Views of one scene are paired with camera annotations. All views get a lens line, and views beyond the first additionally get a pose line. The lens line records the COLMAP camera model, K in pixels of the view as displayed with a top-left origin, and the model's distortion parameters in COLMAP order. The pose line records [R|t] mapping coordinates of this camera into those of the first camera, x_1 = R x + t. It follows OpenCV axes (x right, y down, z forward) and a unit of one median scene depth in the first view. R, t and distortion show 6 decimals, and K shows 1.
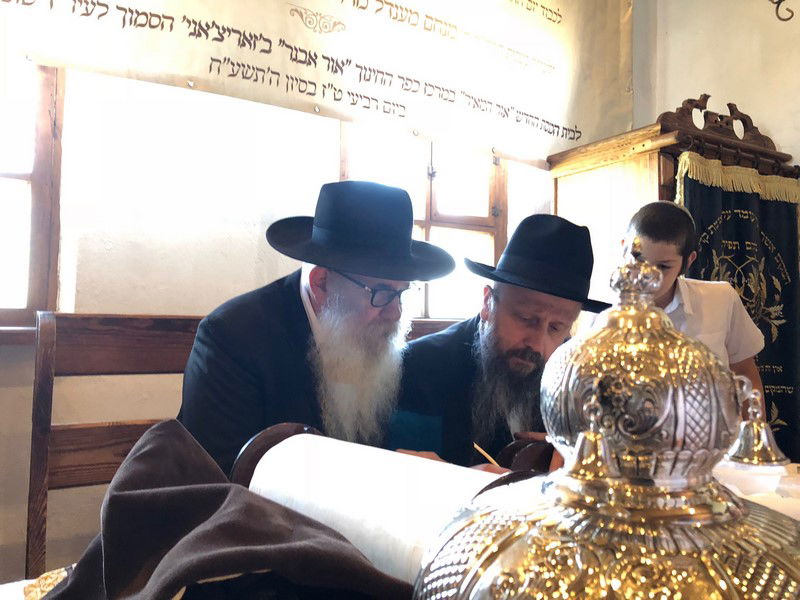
lens RADIAL K [[664.0, 0, 402.1], [0, 664.0, 293.3], [0, 0, 1]] dist [0.018411, 0.002046]
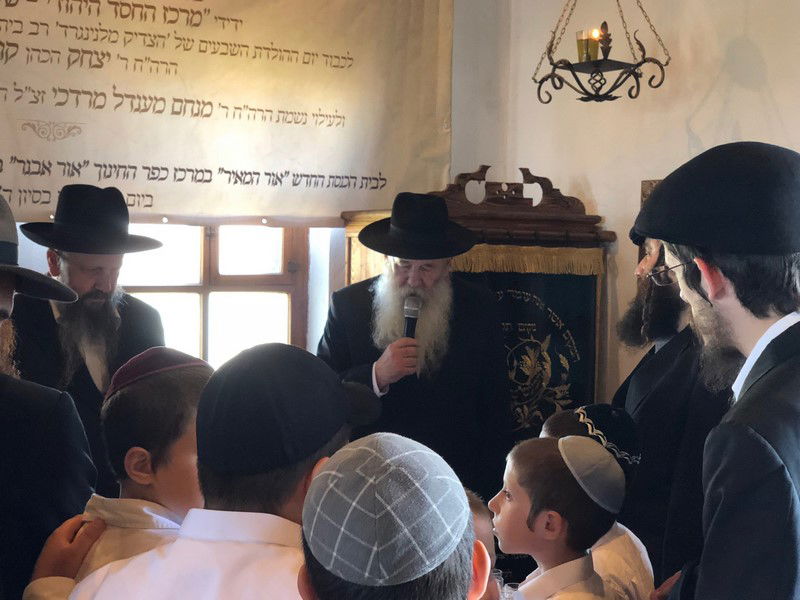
lens RADIAL K [[1271.9, 0, 419.0], [0, 1271.9, 307.7], [0, 0, 1]] dist [0.085049, 0.000000]
pose [[0.999925, 0.005064, -0.011167, 0.391450], [-0.004013, 0.995731, 0.092215, -0.269230], [0.011586, -0.092163, 0.995677, -0.835658]]
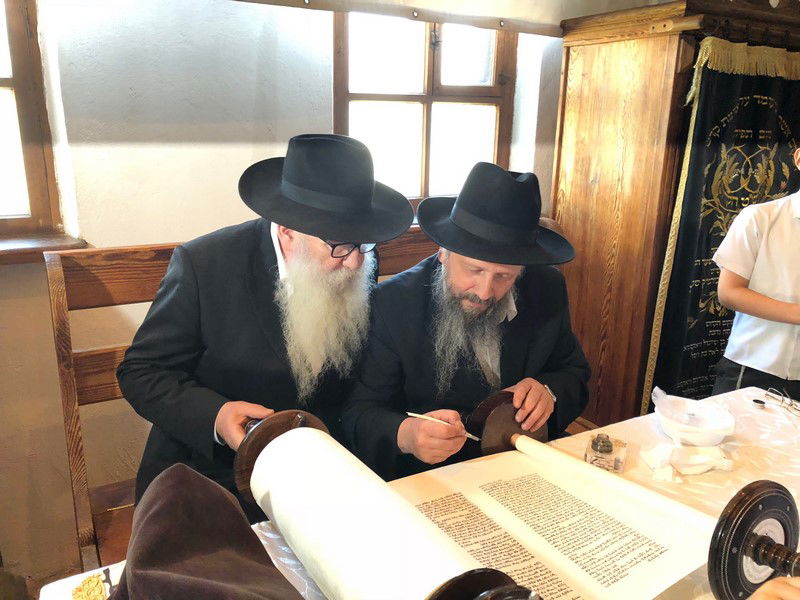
lens RADIAL K [[664.0, 0, 395.8], [0, 664.0, 291.2], [0, 0, 1]] dist [0.018411, 0.002046]
pose [[0.999765, 0.010789, -0.018808, 0.012758], [-0.004581, 0.952934, 0.303142, -0.145673], [0.021194, -0.302985, 0.952760, 0.003991]]
